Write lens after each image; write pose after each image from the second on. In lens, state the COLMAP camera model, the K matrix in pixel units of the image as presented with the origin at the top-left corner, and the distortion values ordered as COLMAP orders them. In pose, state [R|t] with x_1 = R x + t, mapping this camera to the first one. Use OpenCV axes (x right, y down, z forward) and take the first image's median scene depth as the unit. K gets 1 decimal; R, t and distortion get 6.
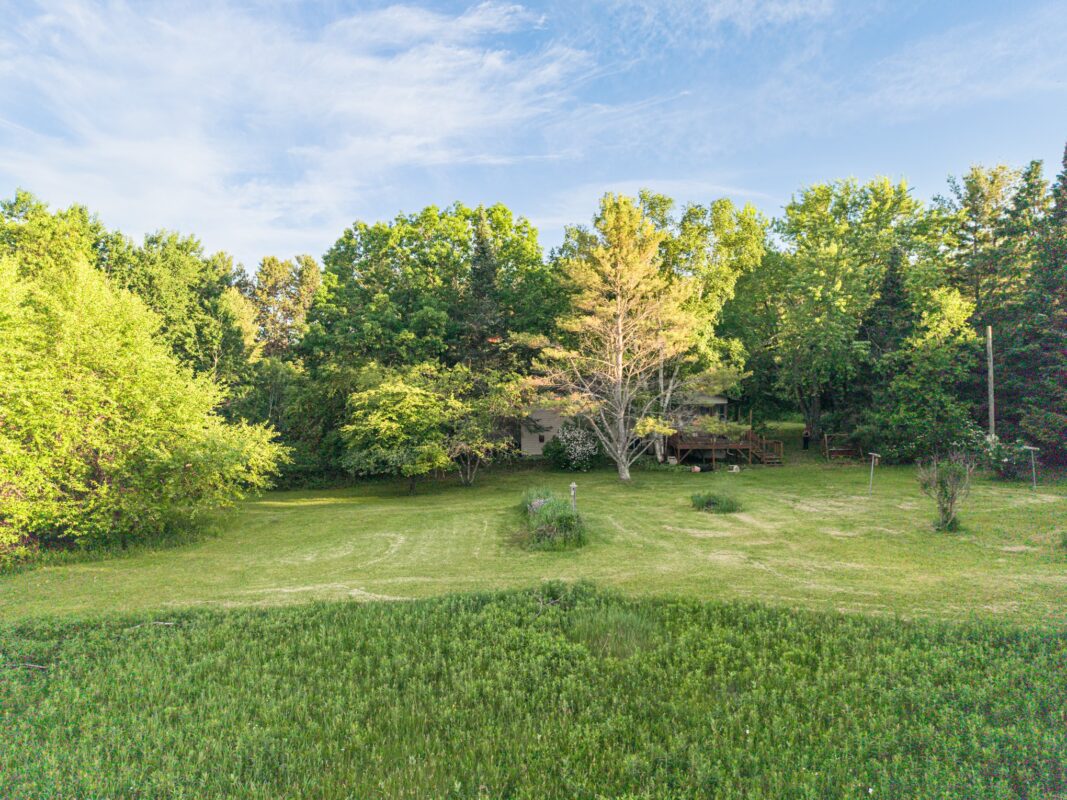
lens RADIAL K [[747.2, 0, 533.5], [0, 747.2, 400.0], [0, 0, 1]] dist [0.074737, -0.001316]
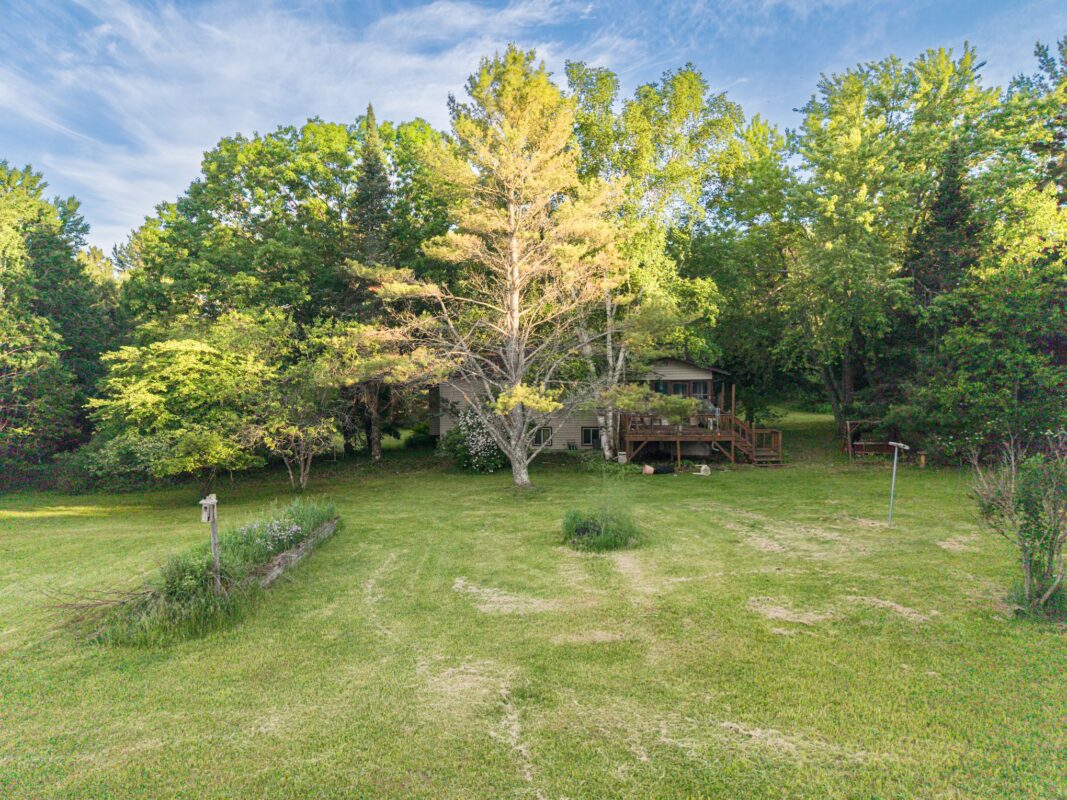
lens RADIAL K [[728.4, 0, 533.5], [0, 728.4, 400.0], [0, 0, 1]] dist [0.041519, -0.004288]
pose [[0.995555, 0.001919, -0.094161, 0.176797], [-0.002304, 0.999989, -0.003979, 0.031553], [0.094153, 0.004178, 0.995549, 0.333375]]
